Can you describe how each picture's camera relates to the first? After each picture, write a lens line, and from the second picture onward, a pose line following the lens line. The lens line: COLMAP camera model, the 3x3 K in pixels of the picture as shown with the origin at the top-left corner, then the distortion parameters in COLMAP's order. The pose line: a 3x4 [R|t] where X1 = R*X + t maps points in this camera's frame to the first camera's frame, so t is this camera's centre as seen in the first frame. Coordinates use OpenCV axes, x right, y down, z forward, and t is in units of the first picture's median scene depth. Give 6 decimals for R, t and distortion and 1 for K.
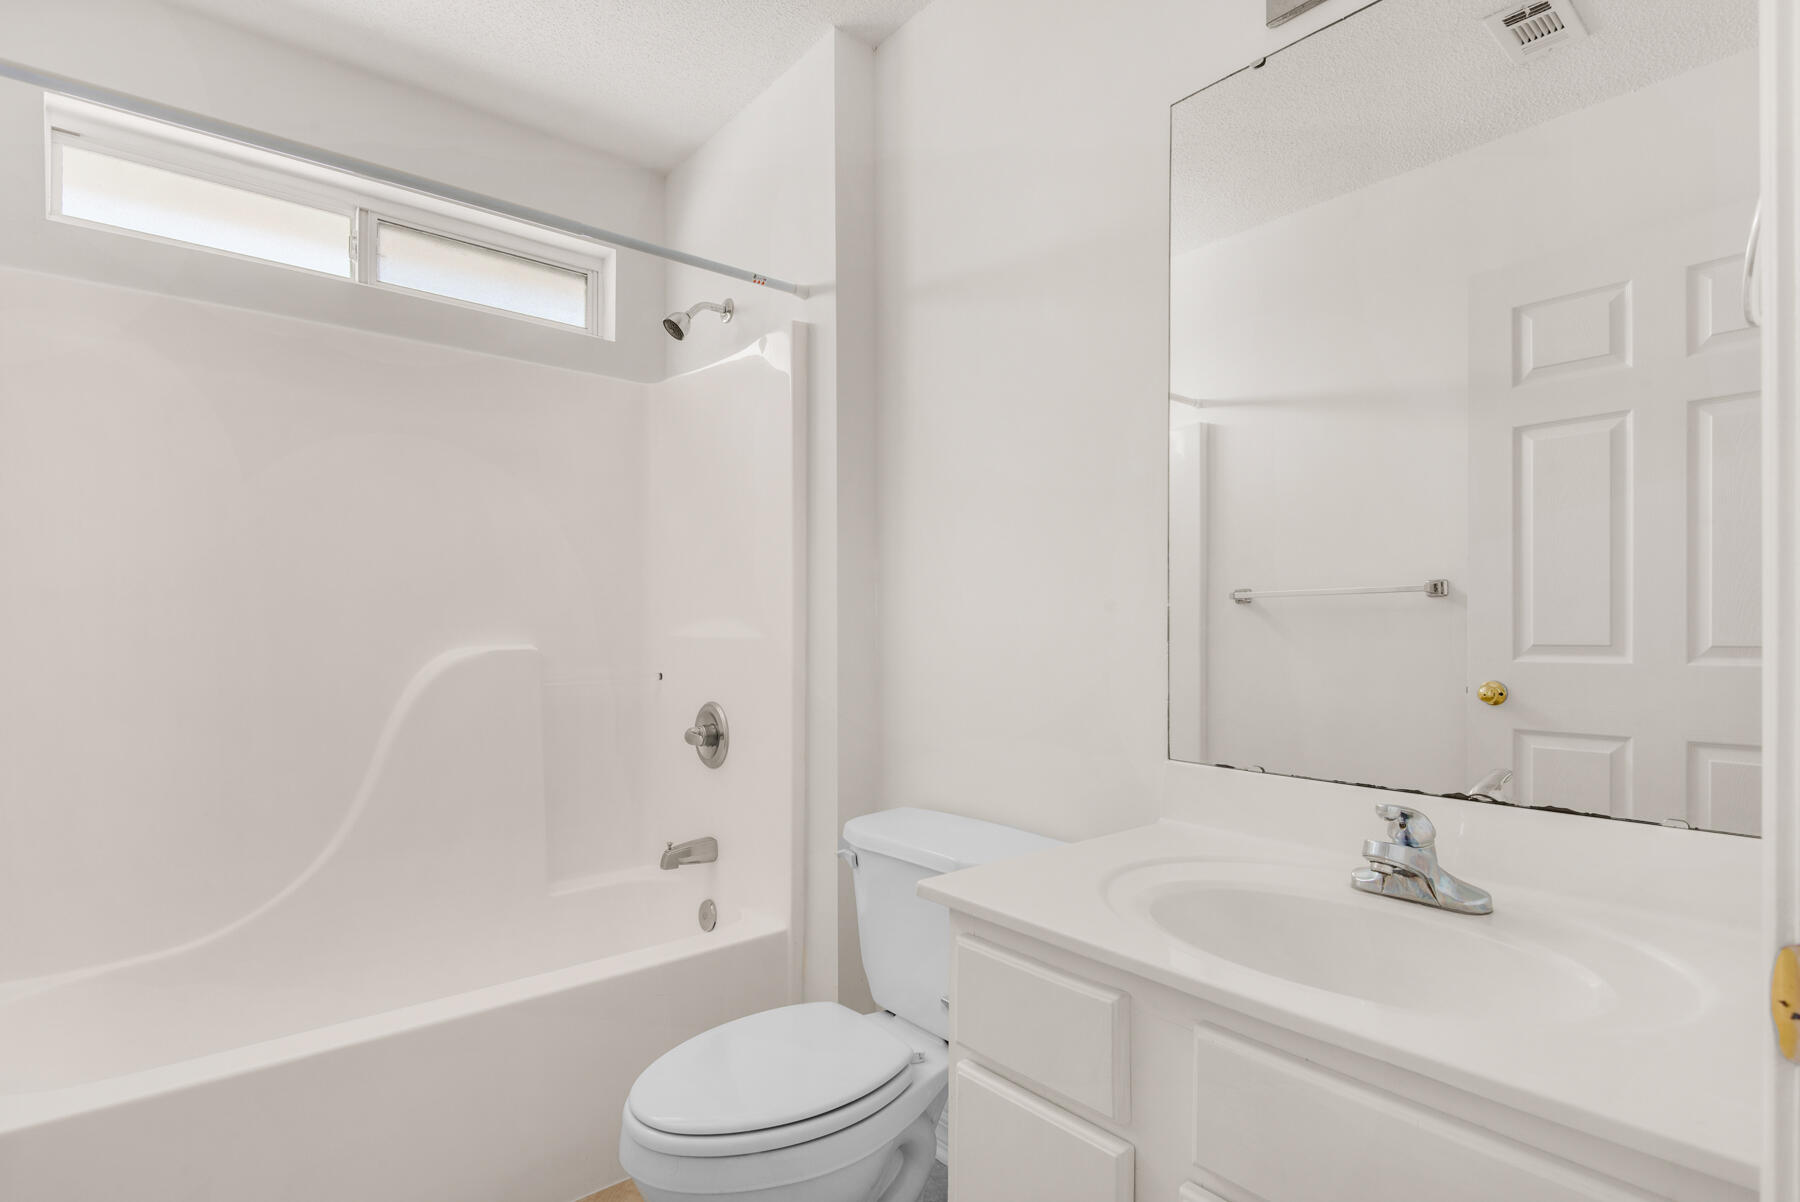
lens RADIAL K [[835.8, 0, 900.0], [0, 835.8, 601.0], [0, 0, 1]] dist [0.002283, 0.000340]
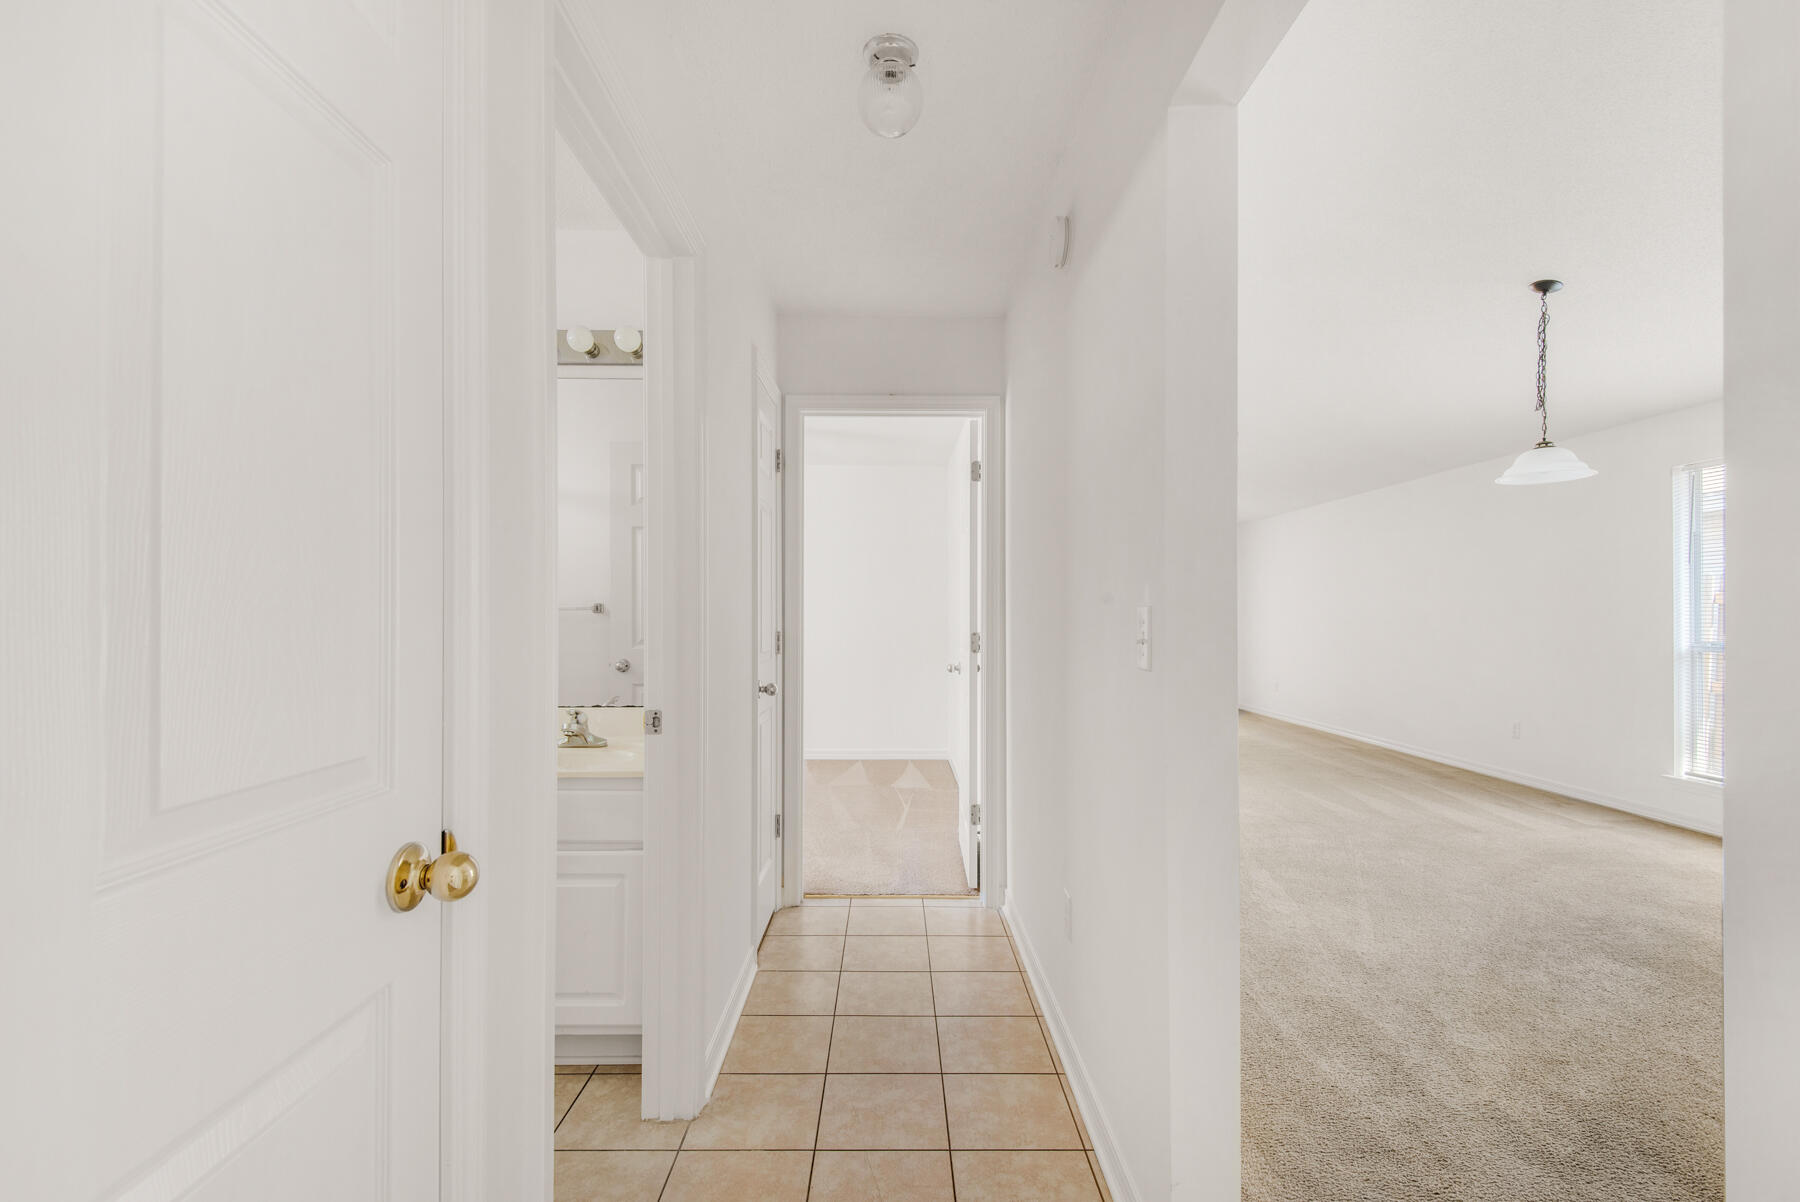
lens RADIAL K [[835.8, 0, 900.0], [0, 835.8, 601.0], [0, 0, 1]] dist [0.002283, 0.000340]
pose [[0.621643, -0.005642, 0.783280, -0.777817], [-0.006031, 0.999910, 0.011989, -0.126915], [-0.783277, -0.012177, 0.621553, -1.349614]]
